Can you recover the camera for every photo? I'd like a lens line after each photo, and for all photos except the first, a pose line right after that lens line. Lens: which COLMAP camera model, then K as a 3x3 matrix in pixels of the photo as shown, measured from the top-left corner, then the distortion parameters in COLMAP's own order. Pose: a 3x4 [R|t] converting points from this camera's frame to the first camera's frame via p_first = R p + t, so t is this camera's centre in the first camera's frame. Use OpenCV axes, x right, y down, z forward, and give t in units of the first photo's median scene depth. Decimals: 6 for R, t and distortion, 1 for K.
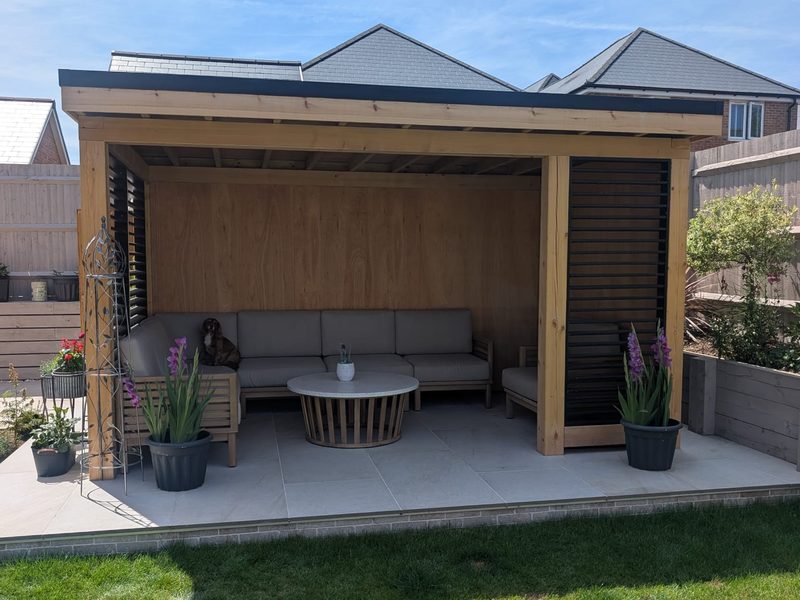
lens RADIAL K [[761.3, 0, 409.3], [0, 761.3, 331.2], [0, 0, 1]] dist [0.063121, -0.147091]
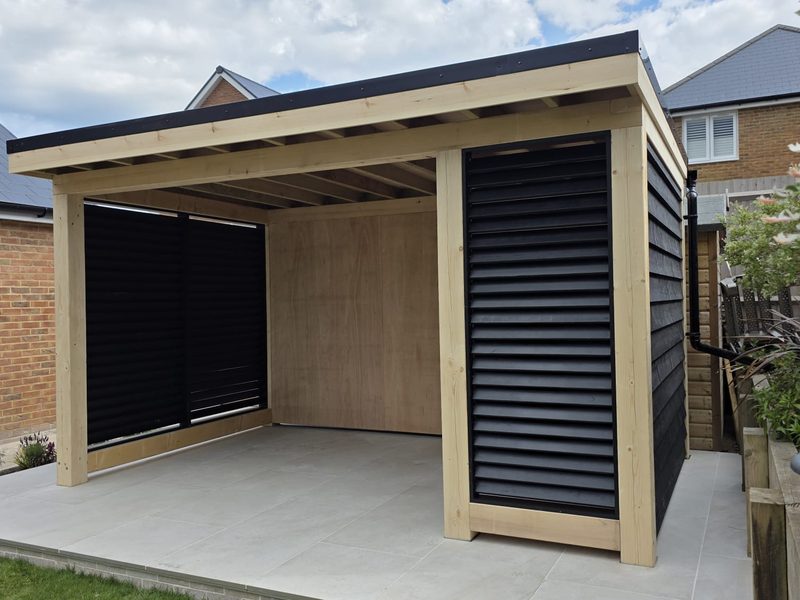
lens RADIAL K [[711.7, 0, 400.0], [0, 711.7, 300.0], [0, 0, 1]] dist [0.088263, -0.115744]
pose [[0.787135, -0.016908, -0.616548, 0.579628], [-0.034751, 0.996821, -0.071702, -0.019996], [0.615800, 0.077865, 0.784045, 0.385380]]
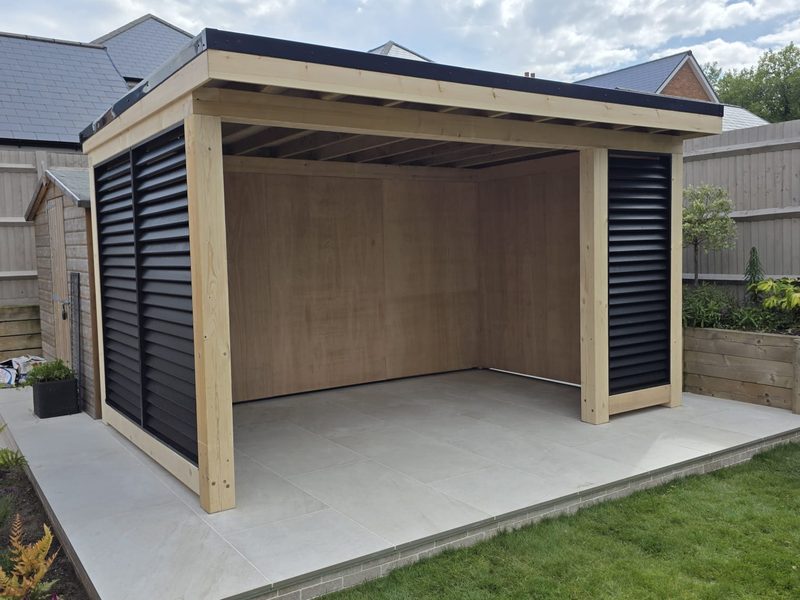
lens RADIAL K [[711.7, 0, 400.0], [0, 711.7, 300.0], [0, 0, 1]] dist [0.088263, -0.115744]
pose [[0.928291, -0.051255, 0.368306, -0.437869], [0.060586, 0.998068, -0.013806, -0.015683], [-0.366886, 0.035130, 0.929602, 0.151389]]
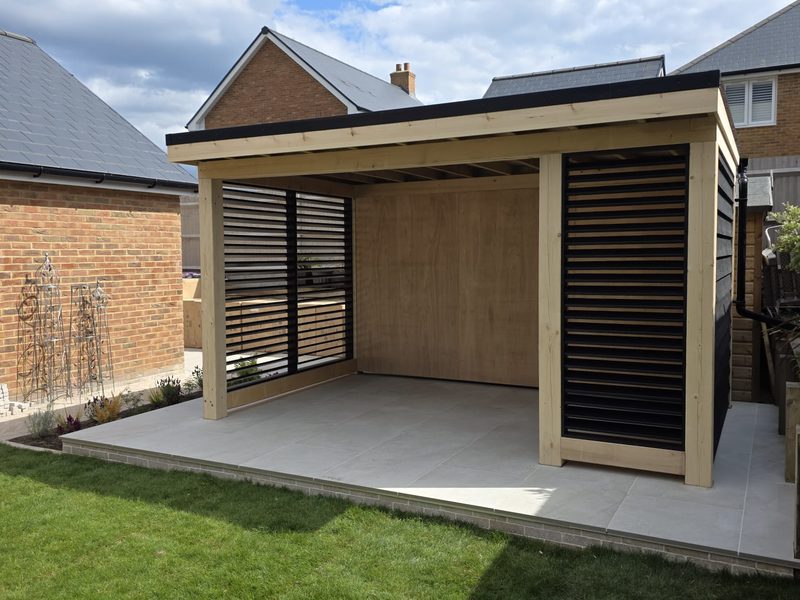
lens RADIAL K [[710.4, 0, 394.9], [0, 710.4, 297.1], [0, 0, 1]] dist [0.092543, -0.120838]
pose [[0.766332, 0.032530, -0.641621, 0.602022], [-0.048679, 0.998786, -0.007503, -0.031271], [0.640598, 0.036983, 0.766985, 0.178966]]
